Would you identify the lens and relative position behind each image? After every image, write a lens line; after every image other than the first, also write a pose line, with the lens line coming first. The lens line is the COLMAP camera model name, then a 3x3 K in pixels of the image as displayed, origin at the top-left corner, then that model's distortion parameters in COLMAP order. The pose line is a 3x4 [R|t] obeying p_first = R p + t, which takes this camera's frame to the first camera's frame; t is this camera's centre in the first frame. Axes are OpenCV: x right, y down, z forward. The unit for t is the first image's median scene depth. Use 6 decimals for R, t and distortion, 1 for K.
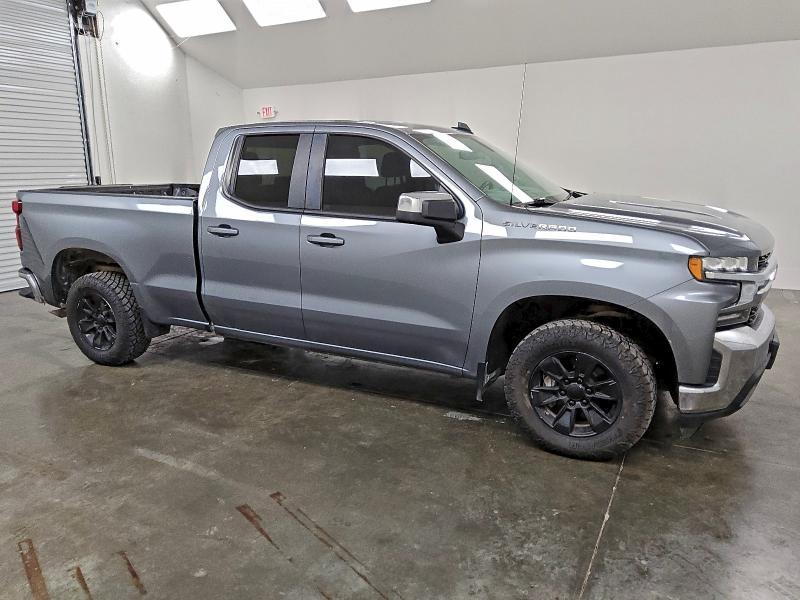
lens RADIAL K [[606.9, 0, 400.0], [0, 606.9, 300.0], [0, 0, 1]] dist [-0.019321, -0.006934]
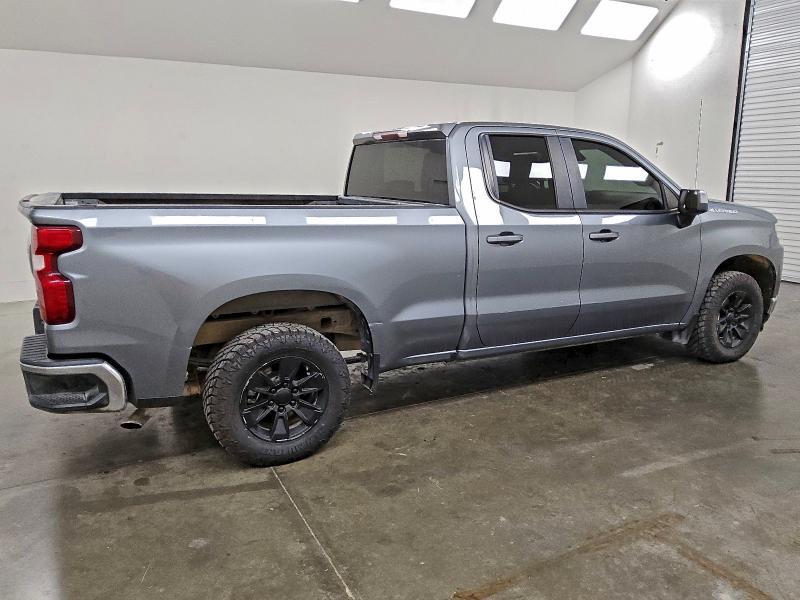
lens RADIAL K [[606.9, 0, 400.0], [0, 606.9, 300.0], [0, 0, 1]] dist [-0.019321, -0.006934]
pose [[0.597388, -0.156860, 0.786462, -1.132108], [0.175980, 0.982422, 0.062271, -0.109322], [-0.782406, 0.101202, 0.614491, 0.585781]]
